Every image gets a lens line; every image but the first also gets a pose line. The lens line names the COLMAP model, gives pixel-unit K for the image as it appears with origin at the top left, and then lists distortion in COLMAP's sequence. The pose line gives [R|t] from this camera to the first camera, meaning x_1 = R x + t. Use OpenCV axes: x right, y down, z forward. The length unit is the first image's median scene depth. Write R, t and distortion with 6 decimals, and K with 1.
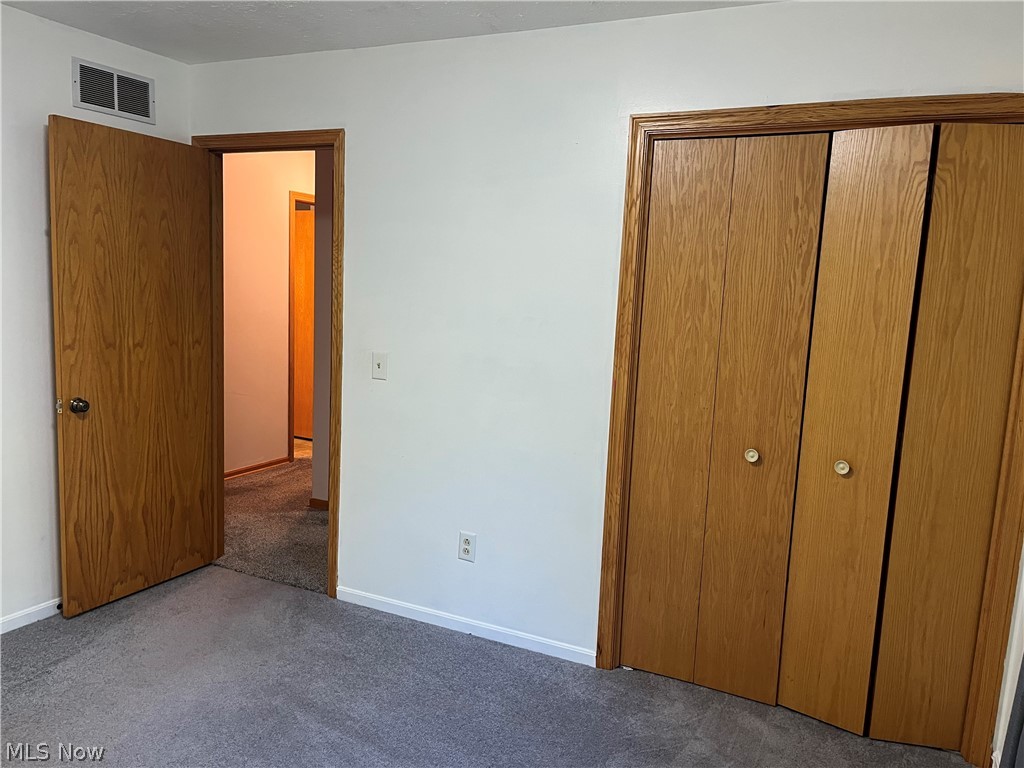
lens RADIAL K [[804.0, 0, 514.4], [0, 804.0, 400.0], [0, 0, 1]] dist [0.029557, -0.007342]
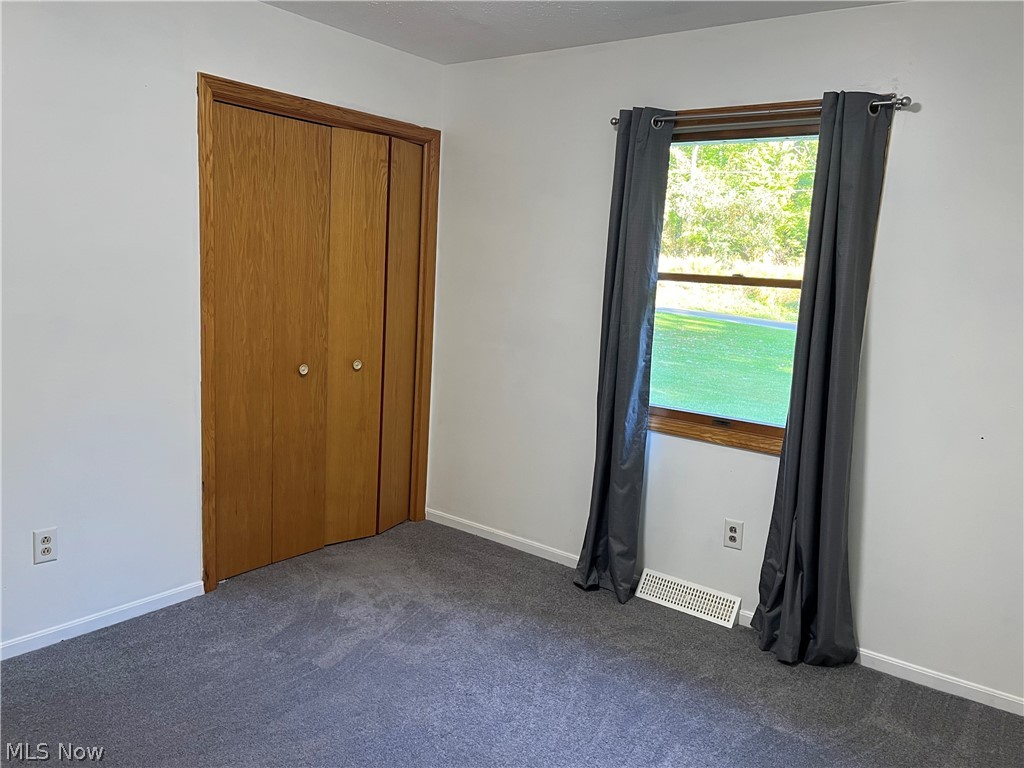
lens RADIAL K [[763.5, 0, 512.0], [0, 763.5, 384.0], [0, 0, 1]] dist [0.054083, 0.001235]
pose [[0.202538, -0.189860, 0.960693, -0.831349], [0.090783, 0.980441, 0.174623, -0.093686], [-0.975057, 0.051846, 0.215812, 0.405379]]
